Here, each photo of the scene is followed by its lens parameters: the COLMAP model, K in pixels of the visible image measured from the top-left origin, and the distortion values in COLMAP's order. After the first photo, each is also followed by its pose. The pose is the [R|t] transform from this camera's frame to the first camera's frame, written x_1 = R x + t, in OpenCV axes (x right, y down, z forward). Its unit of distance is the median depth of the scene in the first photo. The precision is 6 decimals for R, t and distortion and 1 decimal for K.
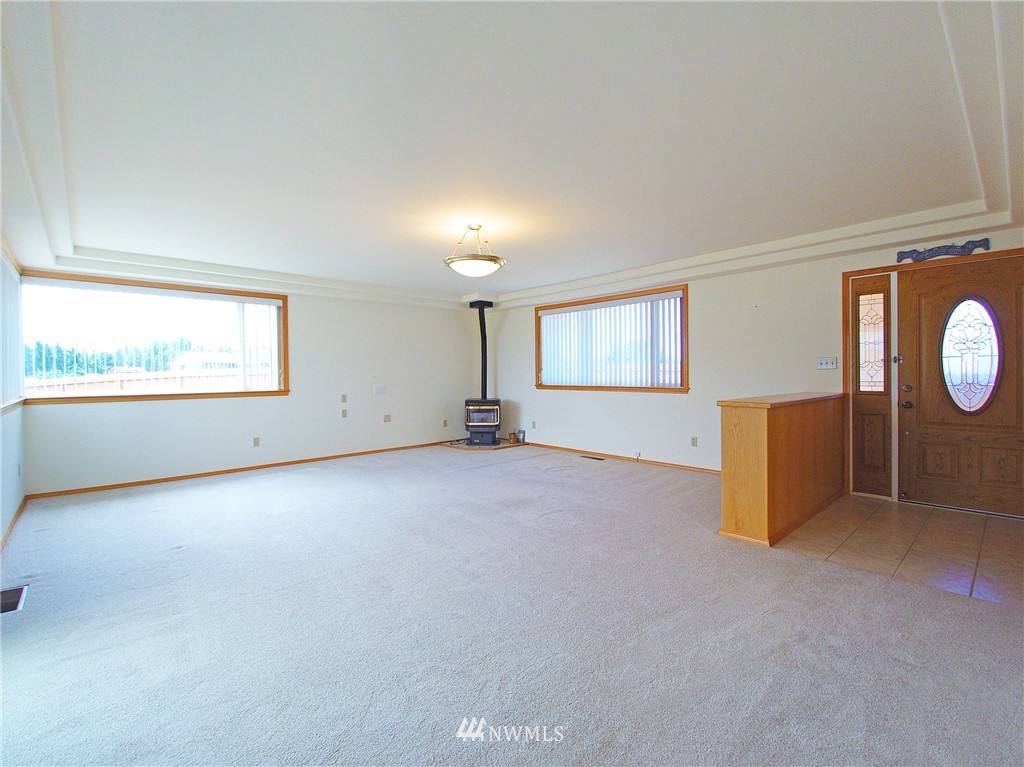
lens RADIAL K [[464.7, 0, 502.0], [0, 464.7, 378.9], [0, 0, 1]] dist [0.002437, -0.004542]
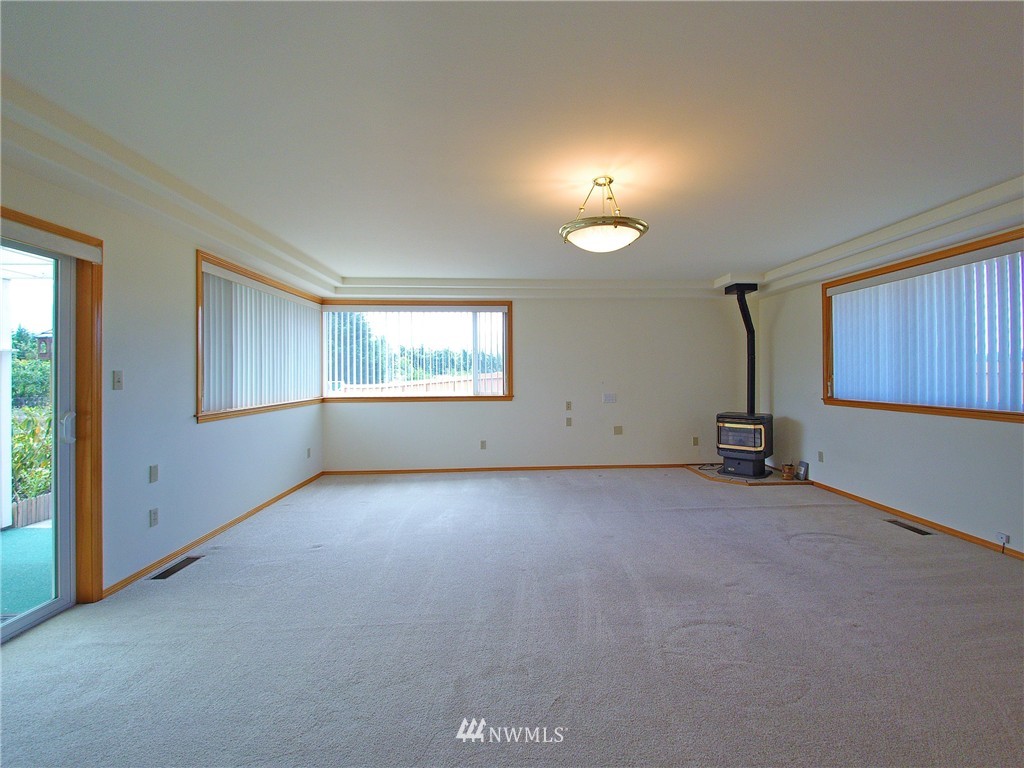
lens RADIAL K [[464.7, 0, 534.7], [0, 464.7, 367.8], [0, 0, 1]] dist [0.002437, -0.004542]
pose [[0.787487, -0.004567, -0.616315, 0.162916], [-0.008654, 0.999792, -0.018466, -0.014914], [0.616271, 0.019876, 0.787284, 0.208951]]
